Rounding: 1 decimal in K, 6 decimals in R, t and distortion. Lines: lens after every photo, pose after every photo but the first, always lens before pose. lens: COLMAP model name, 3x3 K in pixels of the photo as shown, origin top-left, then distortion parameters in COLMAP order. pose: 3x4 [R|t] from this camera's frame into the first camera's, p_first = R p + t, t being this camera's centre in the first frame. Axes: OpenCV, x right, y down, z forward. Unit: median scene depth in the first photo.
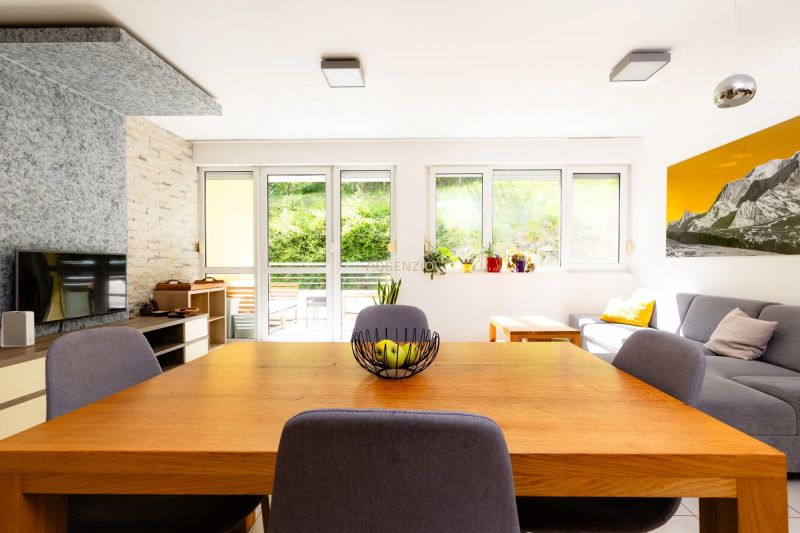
lens RADIAL K [[362.7, 0, 417.5], [0, 362.7, 265.6], [0, 0, 1]] dist [0.000402, 0.000228]
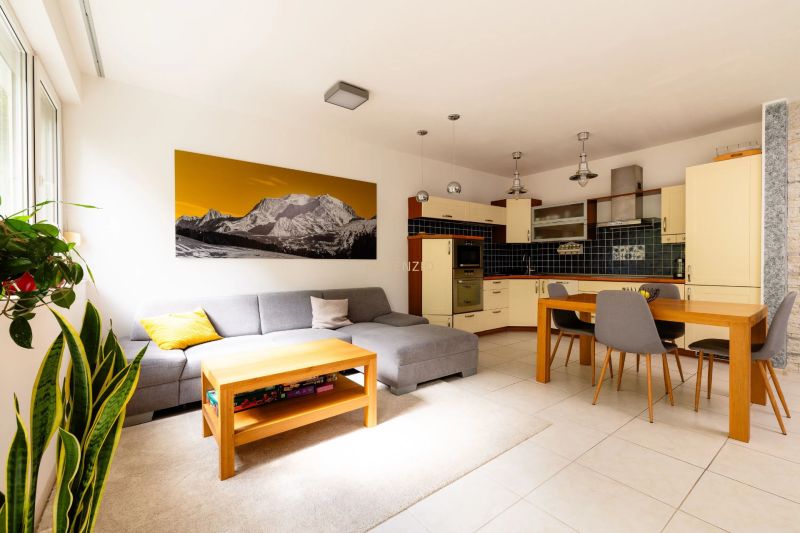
lens RADIAL K [[344.4, 0, 416.1], [0, 344.4, 265.8], [0, 0, 1]] dist [-0.001201, 0.000029]
pose [[-0.636038, -0.002648, 0.771654, -0.337526], [0.008719, 0.999906, 0.010618, -0.009319], [-0.771609, 0.013482, -0.635954, 1.319838]]
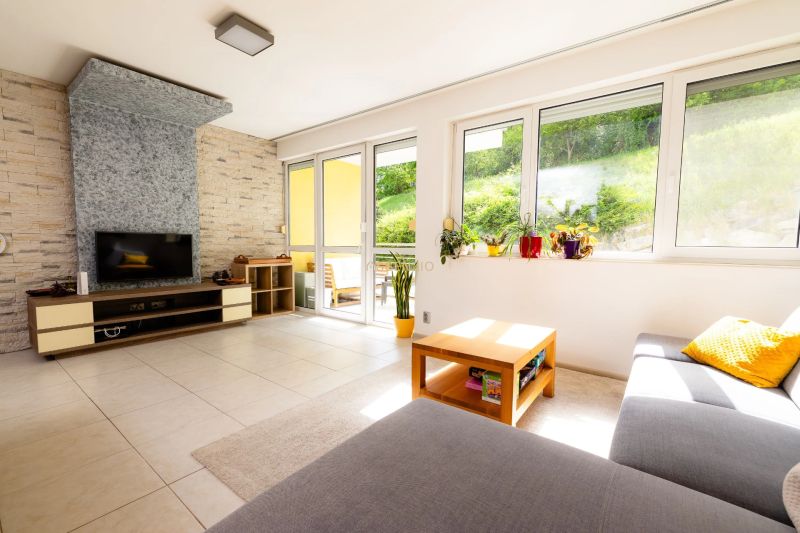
lens RADIAL K [[346.7, 0, 400.0], [0, 346.7, 266.5], [0, 0, 1]] dist [0.001144, 0.000005]
pose [[0.805158, 0.046995, -0.591195, 0.584016], [-0.014926, 0.998145, 0.059016, -0.000865], [0.592872, -0.038693, 0.804366, 0.438047]]
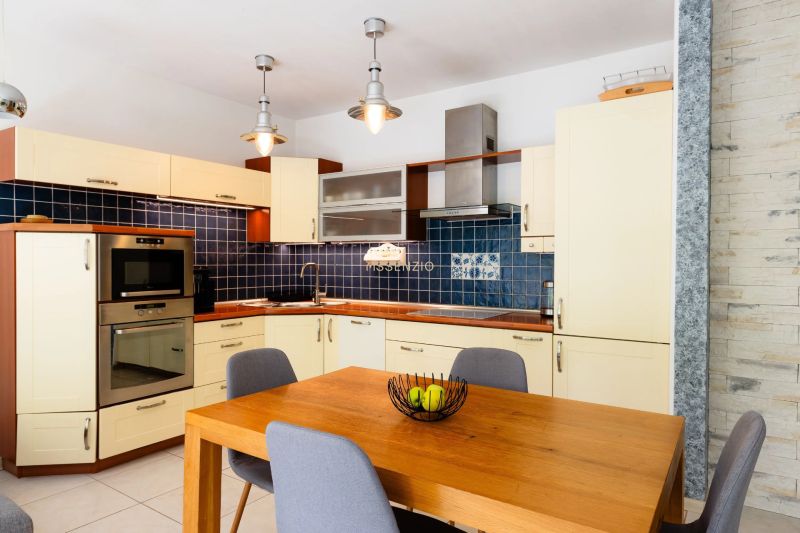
lens RADIAL K [[501.2, 0, 400.0], [0, 501.2, 266.5], [0, 0, 1]] dist [-0.000003, -0.000146]
pose [[-0.836212, -0.009002, 0.548333, -0.274701], [-0.000066, 0.999867, 0.016316, -0.060943], [-0.548406, 0.013607, -0.836101, 0.752024]]
